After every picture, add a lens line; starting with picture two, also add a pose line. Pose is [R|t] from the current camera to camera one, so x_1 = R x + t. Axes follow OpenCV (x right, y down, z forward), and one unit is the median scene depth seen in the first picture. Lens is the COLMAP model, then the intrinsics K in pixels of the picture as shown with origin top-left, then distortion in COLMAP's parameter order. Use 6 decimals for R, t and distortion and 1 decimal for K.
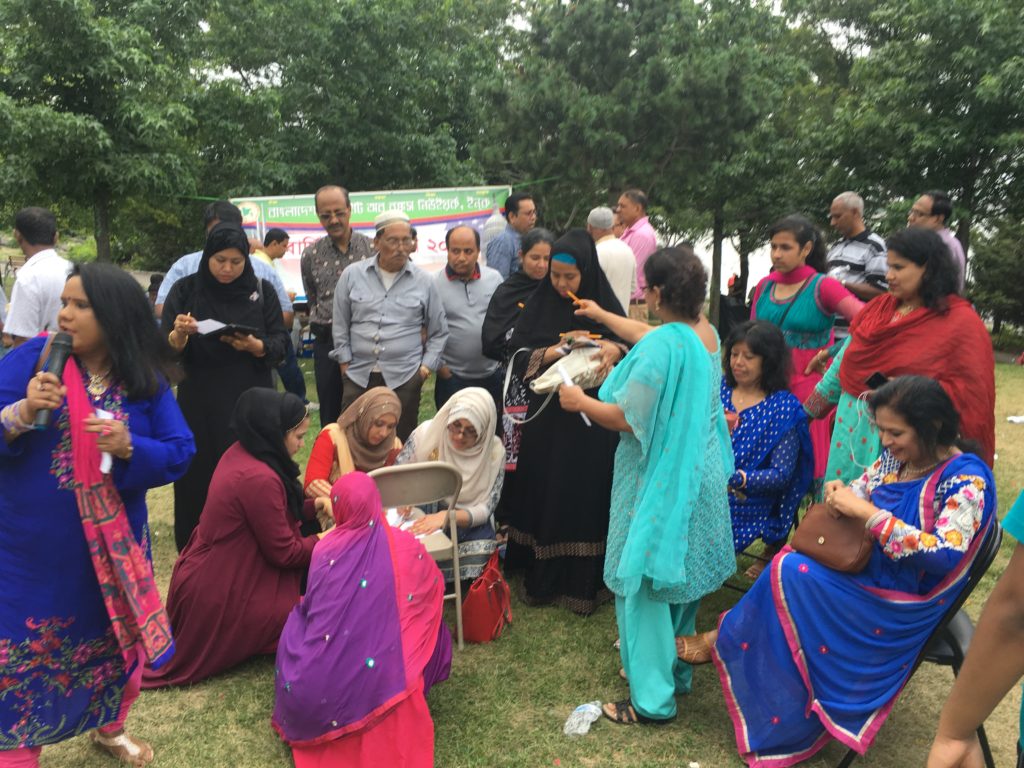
lens RADIAL K [[874.6, 0, 512.6], [0, 874.6, 402.8], [0, 0, 1]] dist [0.083867, -0.110180]
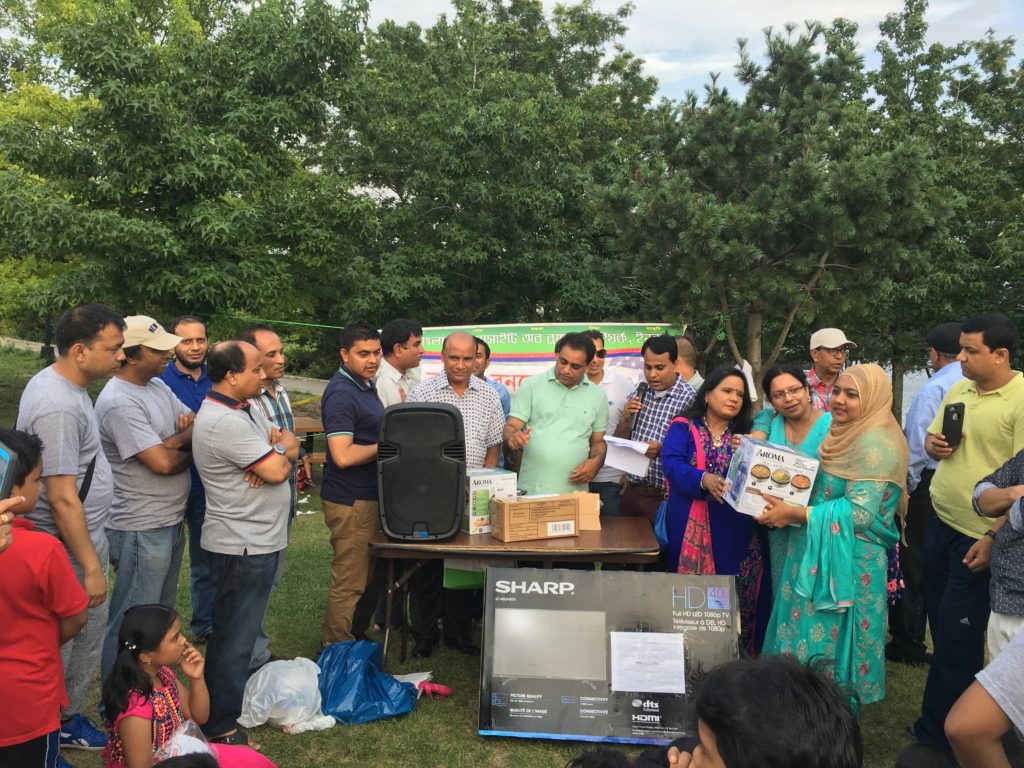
lens RADIAL K [[874.6, 0, 512.3], [0, 874.6, 371.5], [0, 0, 1]] dist [0.083867, -0.110180]
pose [[0.977652, 0.039358, -0.206511, 0.069777], [-0.072720, 0.984991, -0.156541, -0.039678], [0.197250, 0.168060, 0.965841, 0.159736]]
